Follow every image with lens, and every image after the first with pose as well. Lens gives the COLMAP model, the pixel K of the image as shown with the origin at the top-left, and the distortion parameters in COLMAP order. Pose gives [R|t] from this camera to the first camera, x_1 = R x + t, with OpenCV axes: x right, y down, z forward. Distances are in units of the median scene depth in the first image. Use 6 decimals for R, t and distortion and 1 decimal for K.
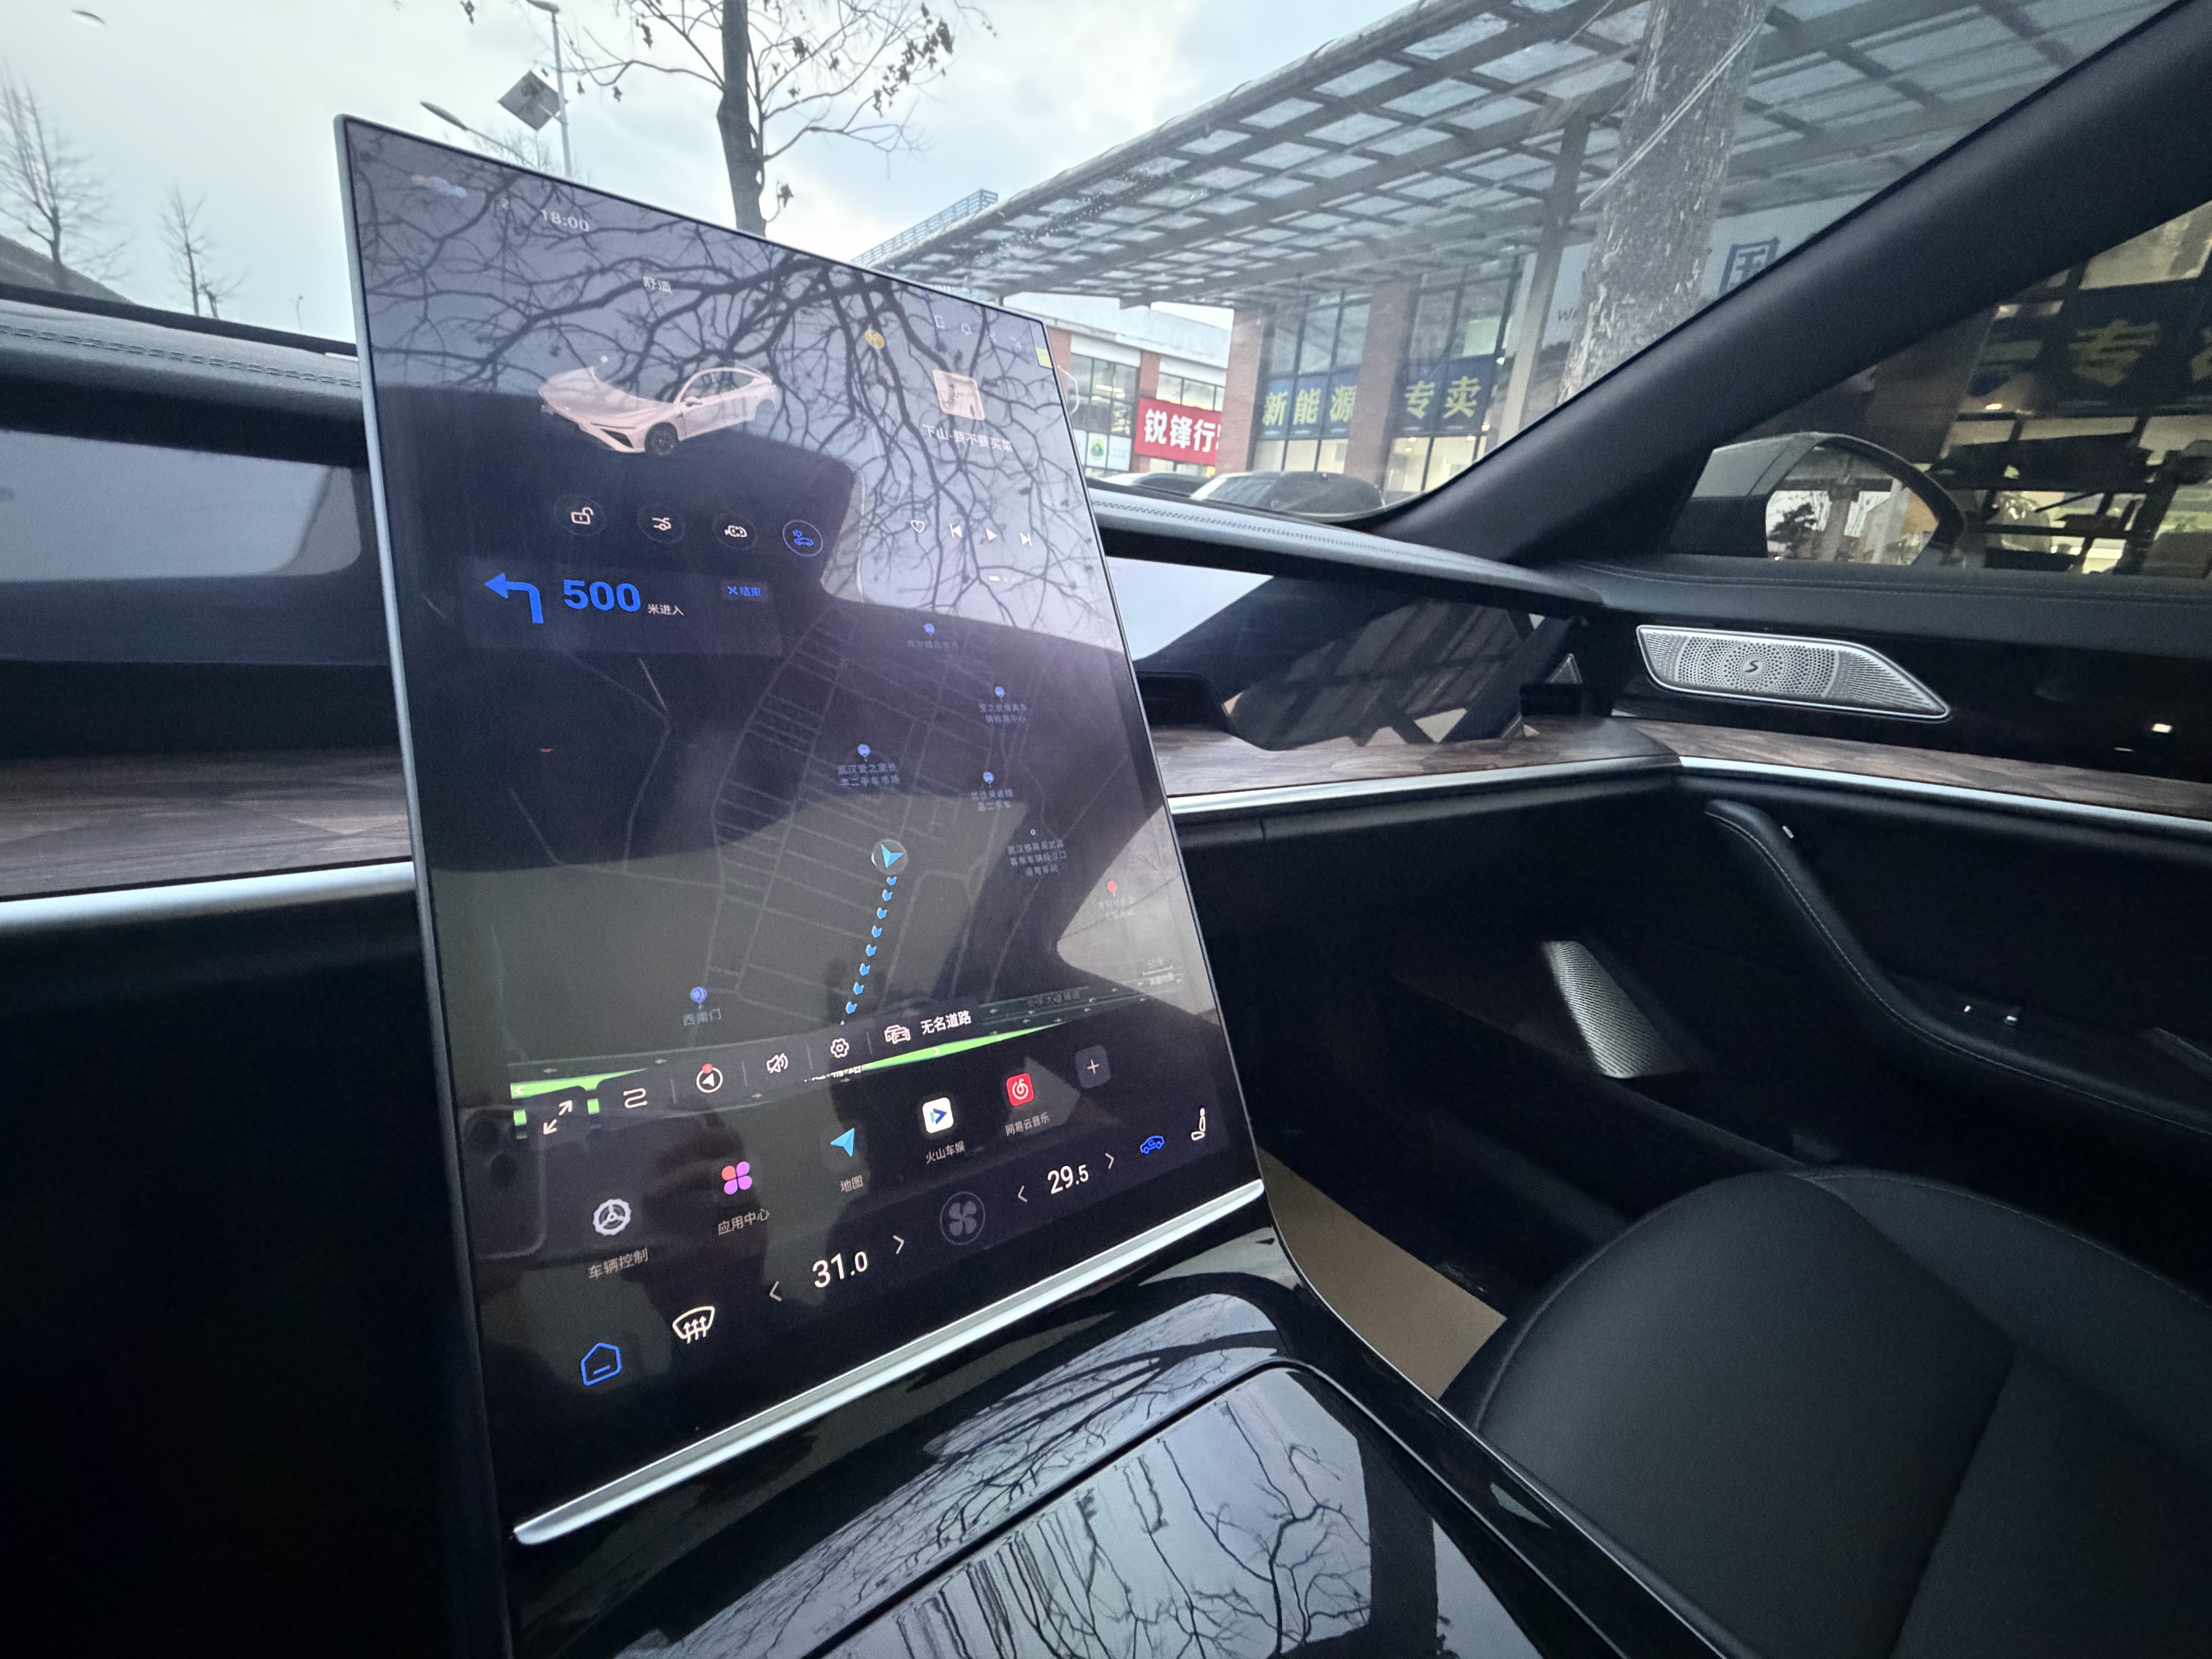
lens RADIAL K [[880.0, 0, 1108.0], [0, 880.0, 829.5], [0, 0, 1]] dist [0.001218, -0.000369]
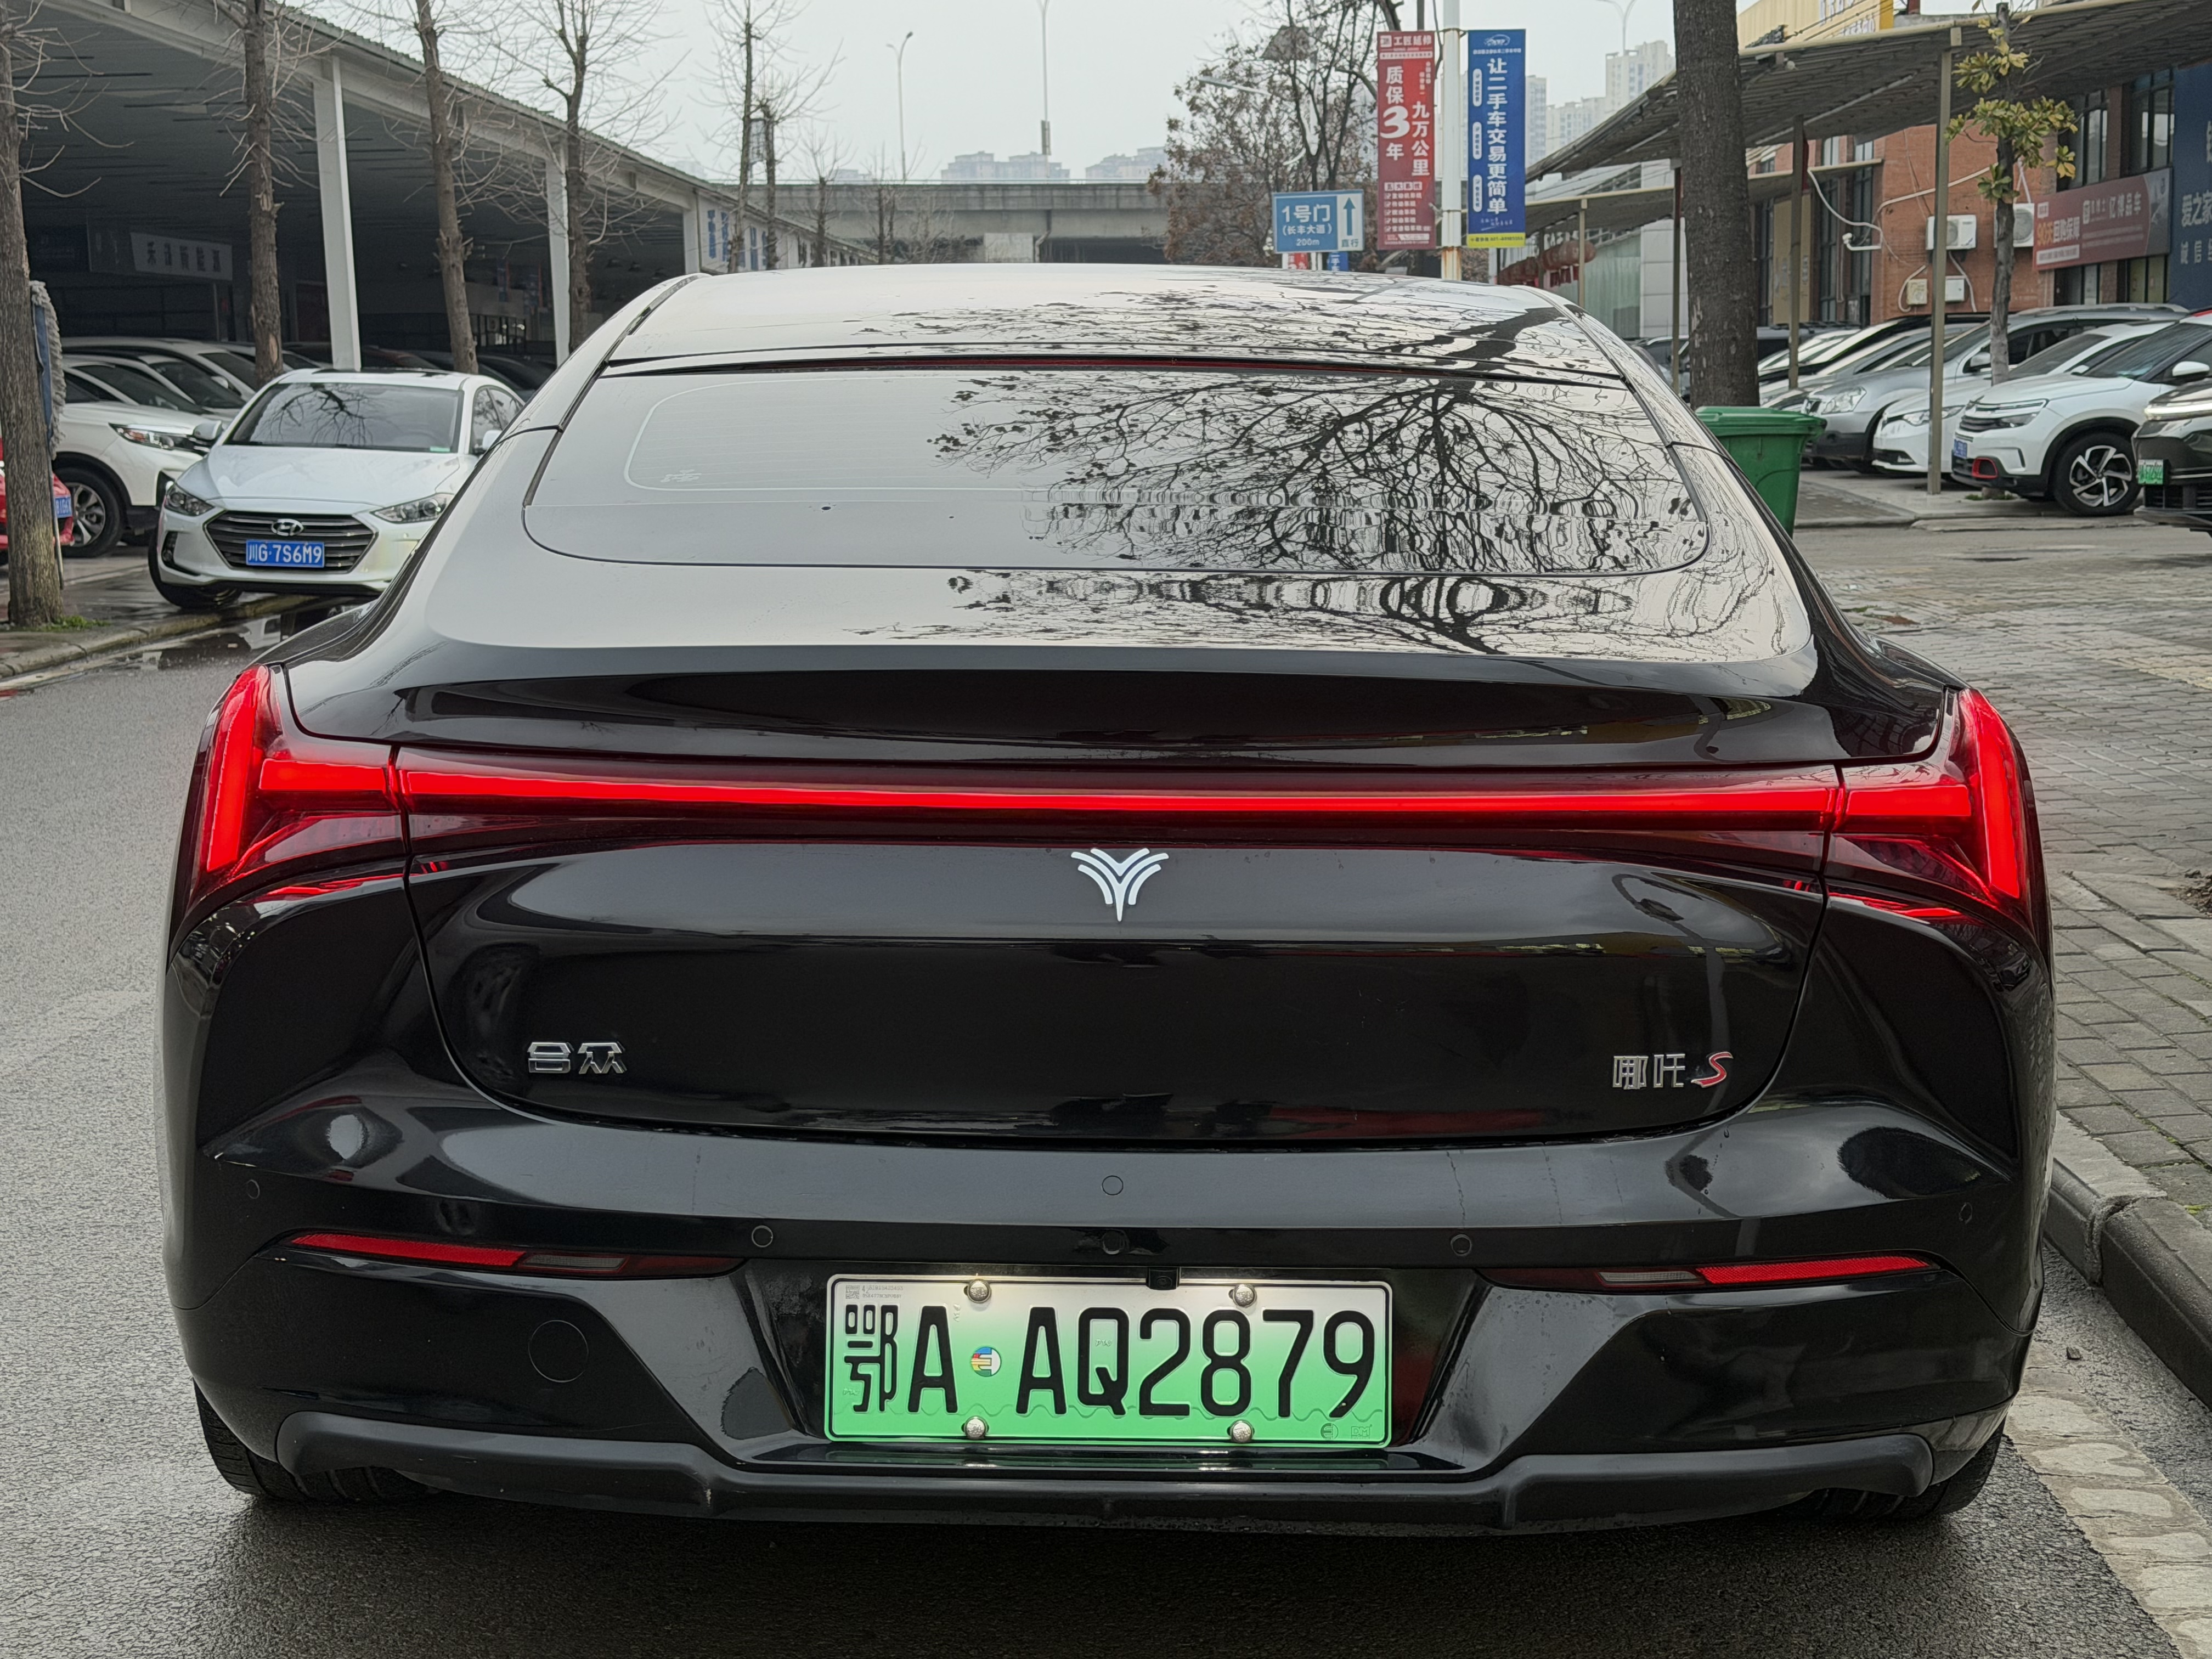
lens RADIAL K [[3292.9, 0, 1100.5], [0, 3292.9, 907.0], [0, 0, 1]] dist [0.180129, 0.009696]
pose [[0.801826, -0.014205, -0.597389, 4.802652], [-0.102973, 0.981478, -0.161550, 1.929083], [0.588619, 0.191050, 0.785511, -5.848974]]
